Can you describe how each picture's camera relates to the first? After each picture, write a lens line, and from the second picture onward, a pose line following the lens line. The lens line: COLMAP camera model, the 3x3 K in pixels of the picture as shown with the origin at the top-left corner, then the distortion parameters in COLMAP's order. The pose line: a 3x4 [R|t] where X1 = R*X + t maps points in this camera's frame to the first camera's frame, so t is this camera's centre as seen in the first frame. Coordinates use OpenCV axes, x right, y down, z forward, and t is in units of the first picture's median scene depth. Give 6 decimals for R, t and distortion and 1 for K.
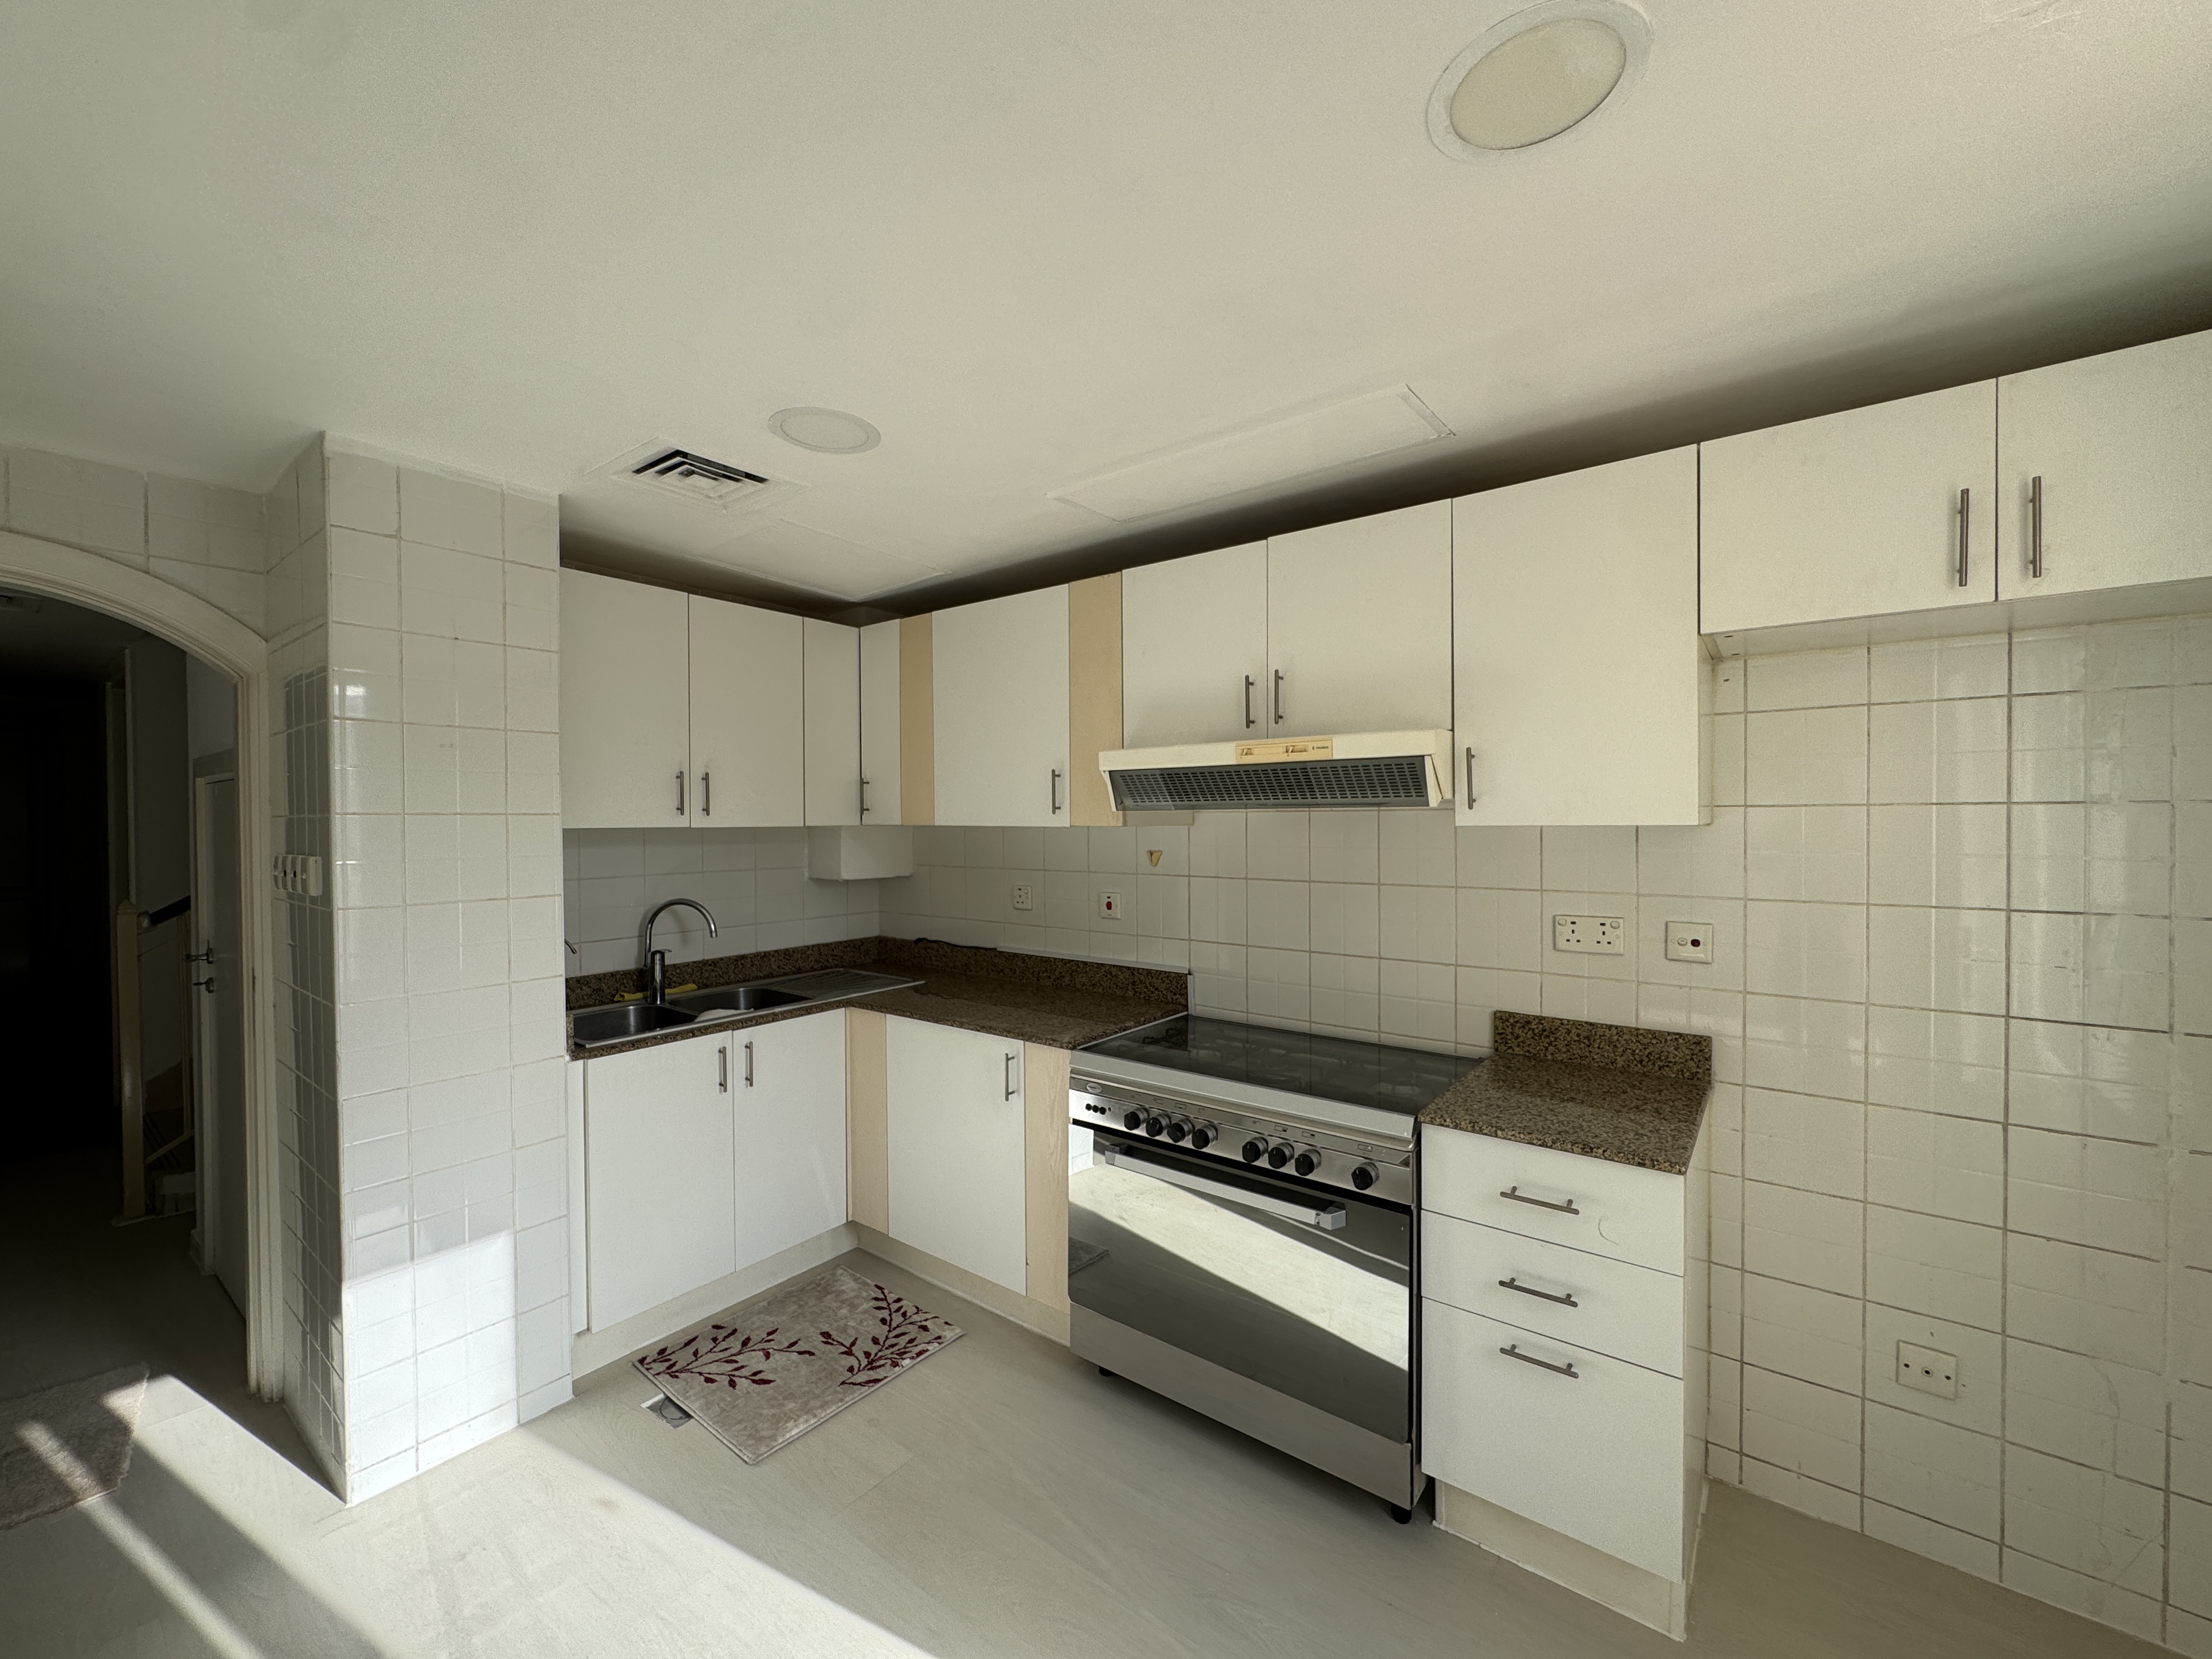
lens RADIAL K [[882.0, 0, 1102.2], [0, 882.0, 828.4], [0, 0, 1]] dist [0.000381, 0.000118]
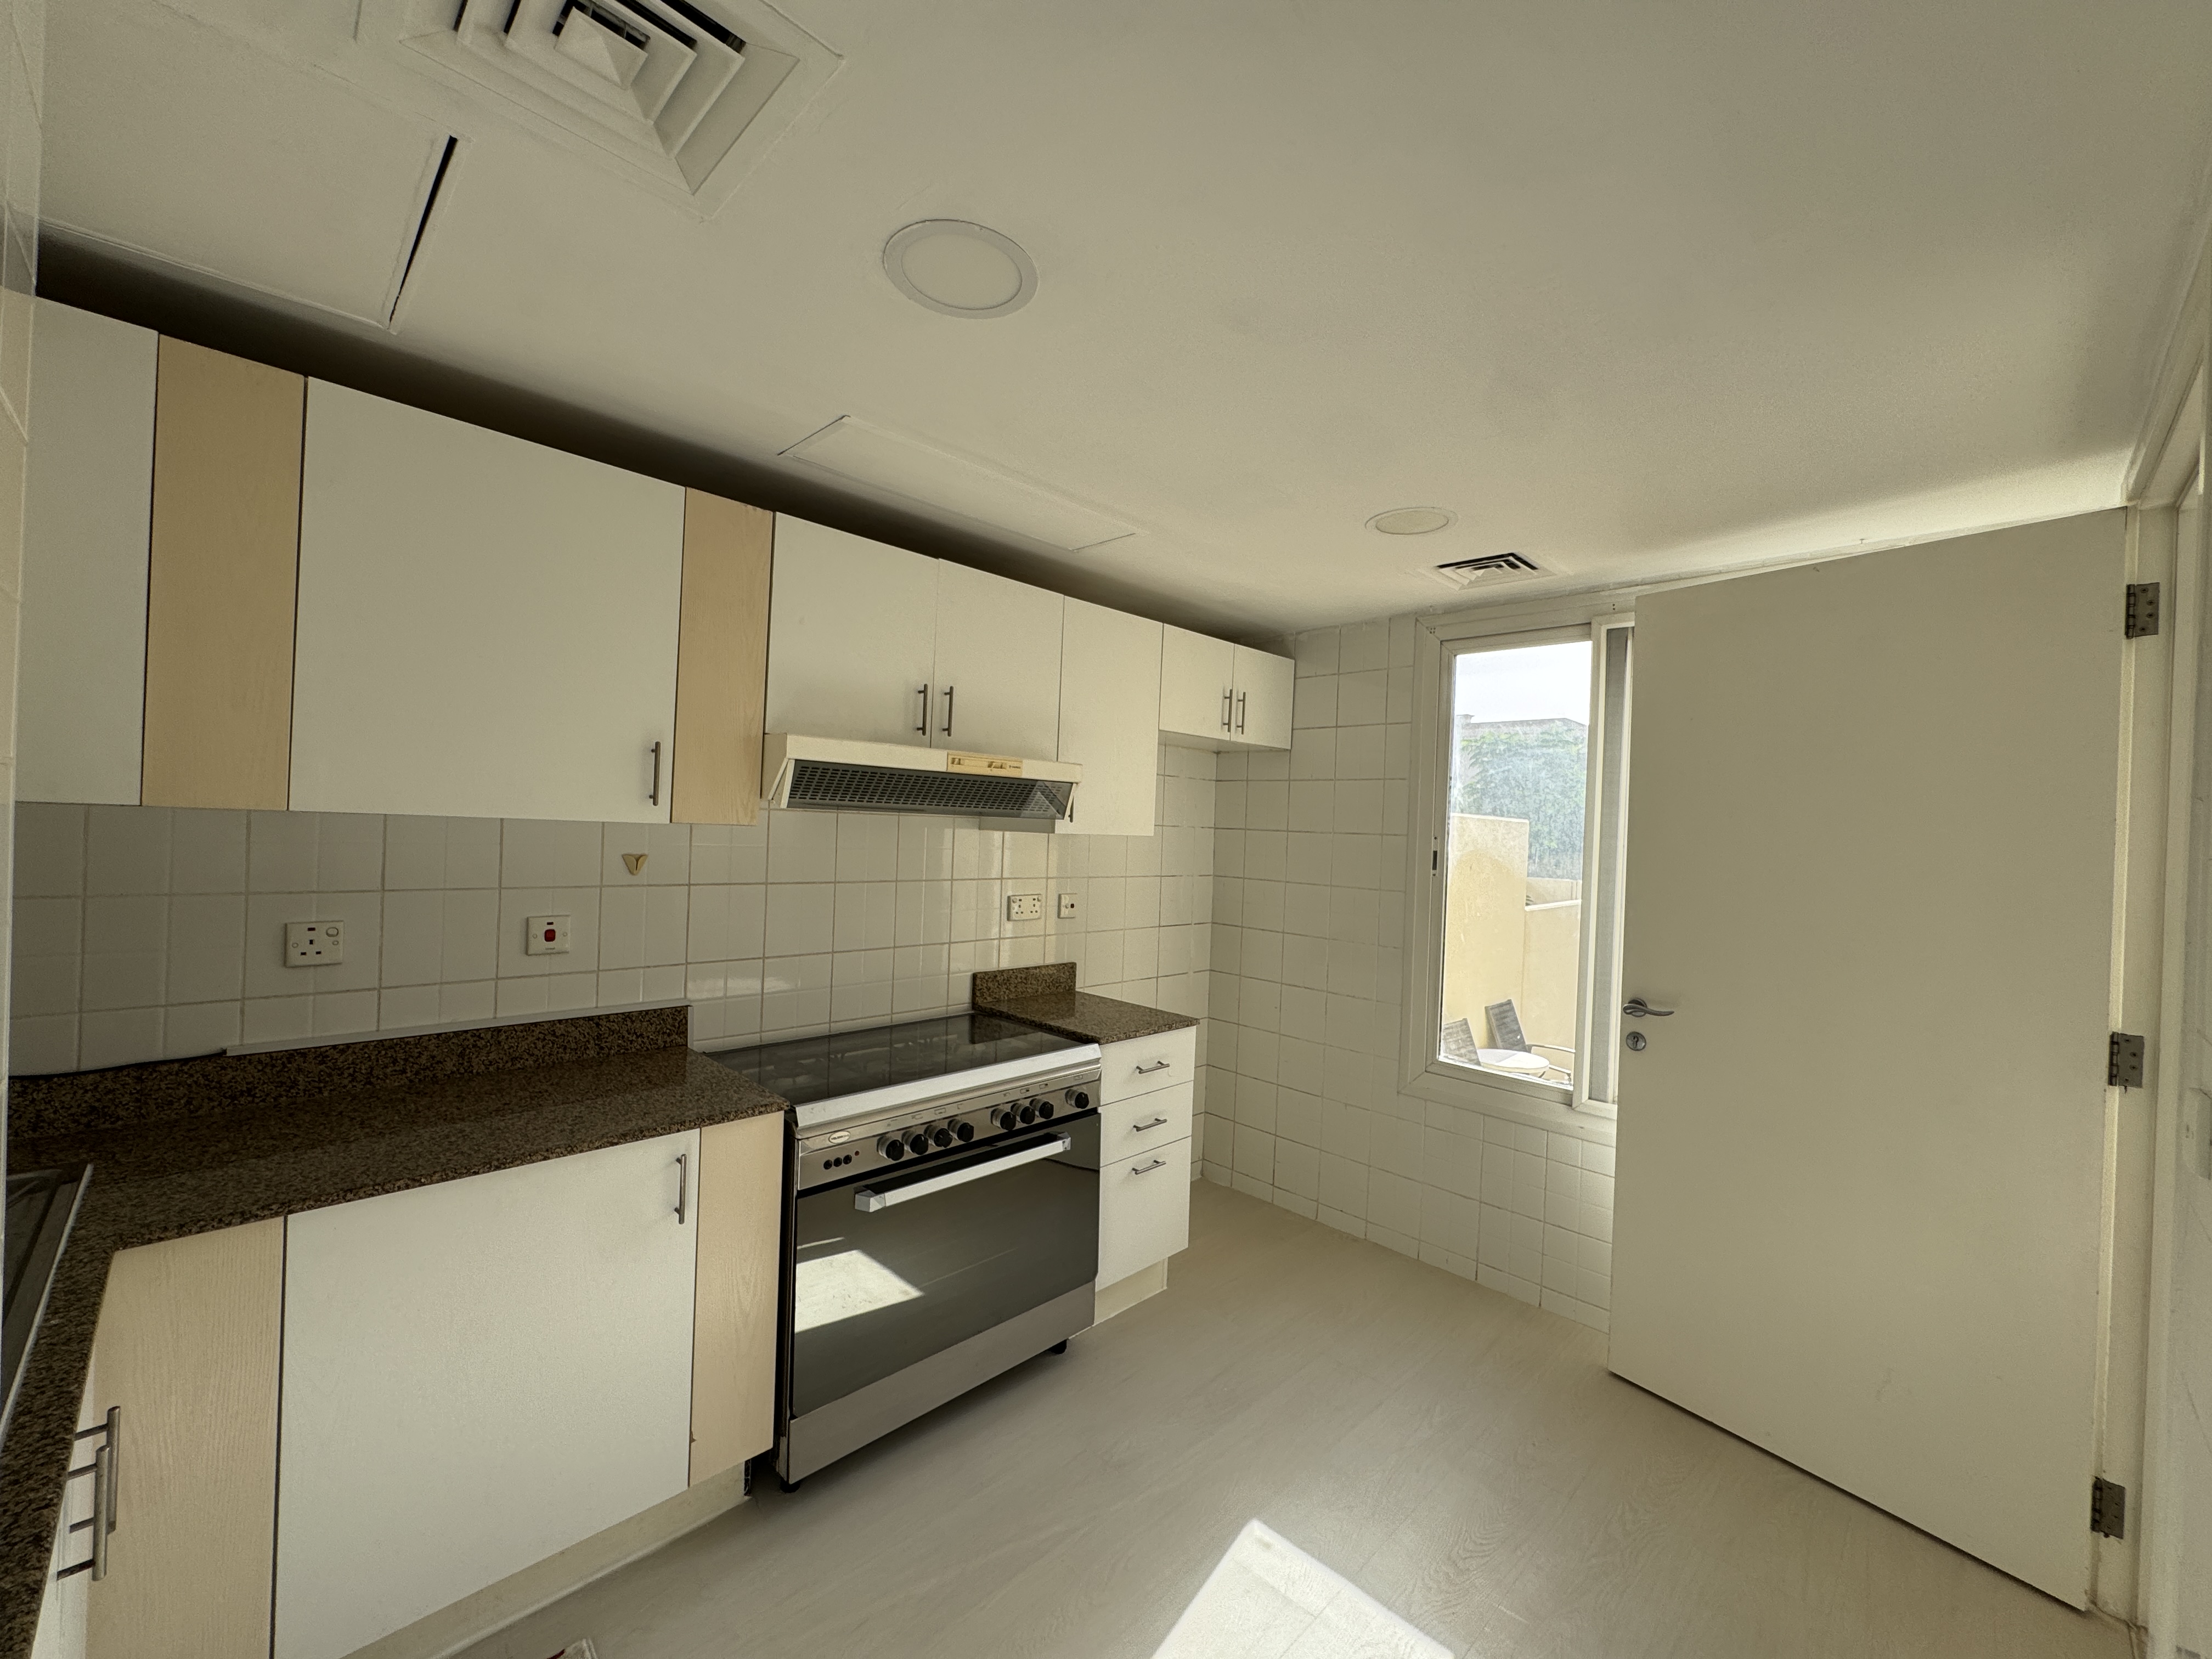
lens RADIAL K [[882.0, 0, 1101.2], [0, 882.0, 830.0], [0, 0, 1]] dist [0.000381, 0.000118]
pose [[0.133170, 0.009598, 0.991047, -0.785903], [-0.023154, 0.999710, -0.006571, -0.000273], [-0.990823, -0.022071, 0.133354, 0.619103]]
